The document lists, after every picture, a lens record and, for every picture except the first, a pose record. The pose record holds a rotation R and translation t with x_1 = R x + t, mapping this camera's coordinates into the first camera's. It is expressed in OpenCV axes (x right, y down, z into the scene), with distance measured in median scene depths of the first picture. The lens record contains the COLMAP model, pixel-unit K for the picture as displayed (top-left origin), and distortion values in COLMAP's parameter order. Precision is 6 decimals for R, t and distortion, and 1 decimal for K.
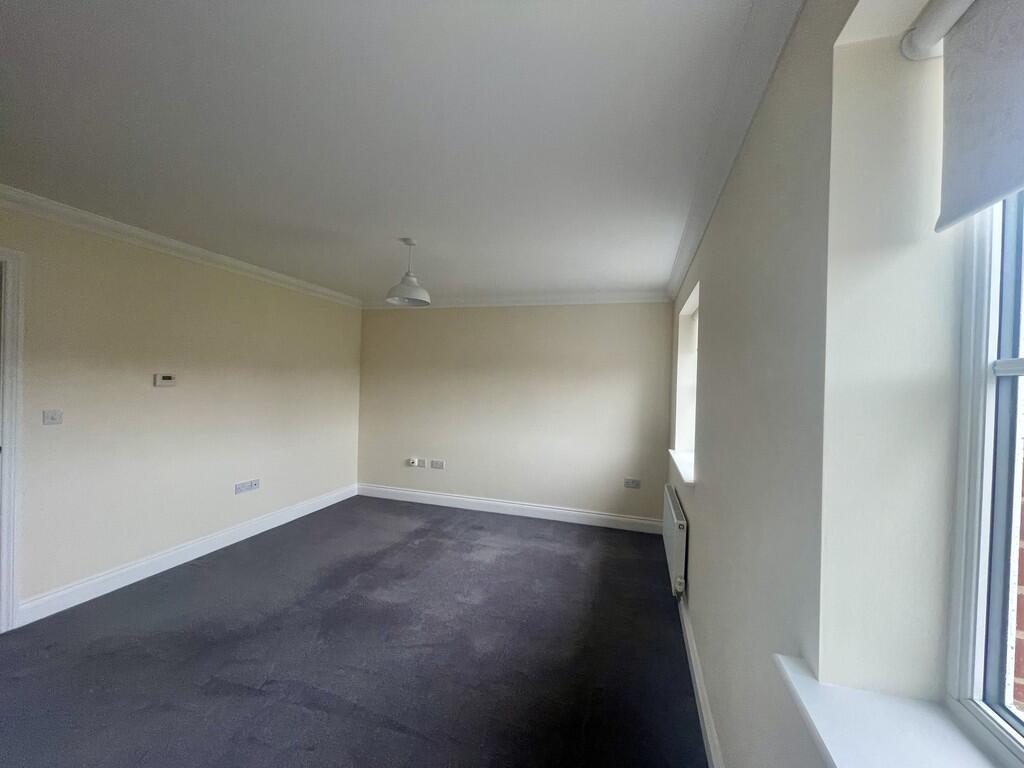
lens RADIAL K [[403.6, 0, 509.8], [0, 403.6, 387.3], [0, 0, 1]] dist [-0.008835, -0.000929]
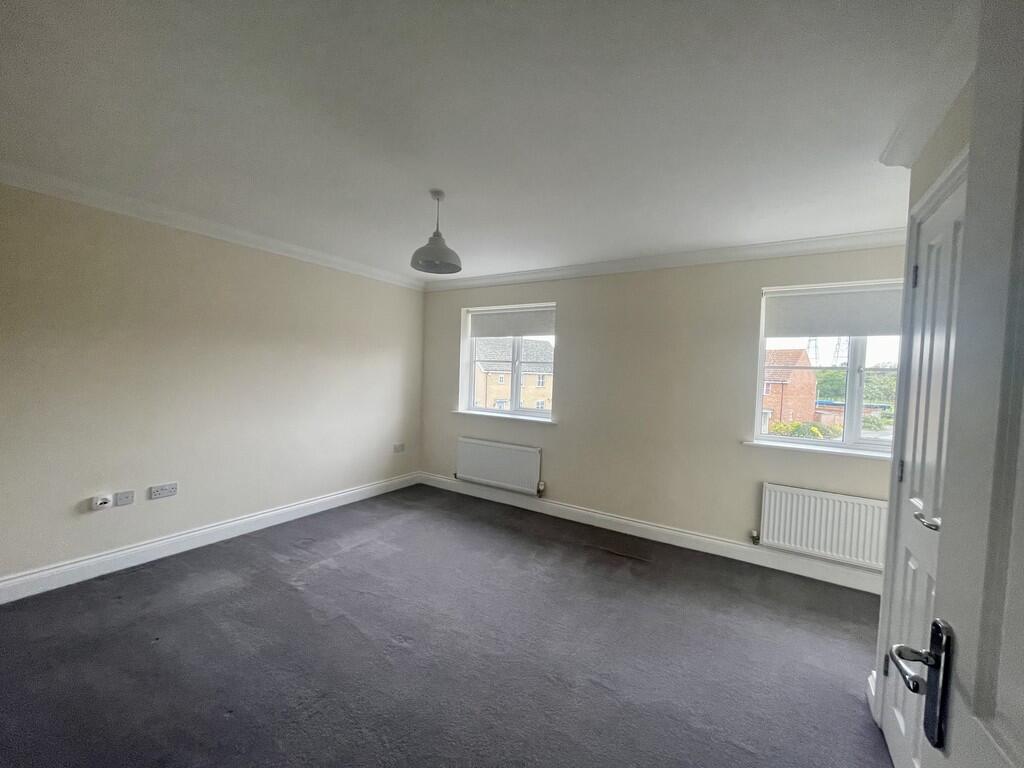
lens RADIAL K [[403.6, 0, 508.4], [0, 403.6, 386.2], [0, 0, 1]] dist [-0.008835, -0.000929]
pose [[0.259460, -0.049851, 0.964466, -0.681249], [-0.013615, 0.998379, 0.055266, 0.001792], [-0.965658, -0.027471, 0.258361, 0.417182]]
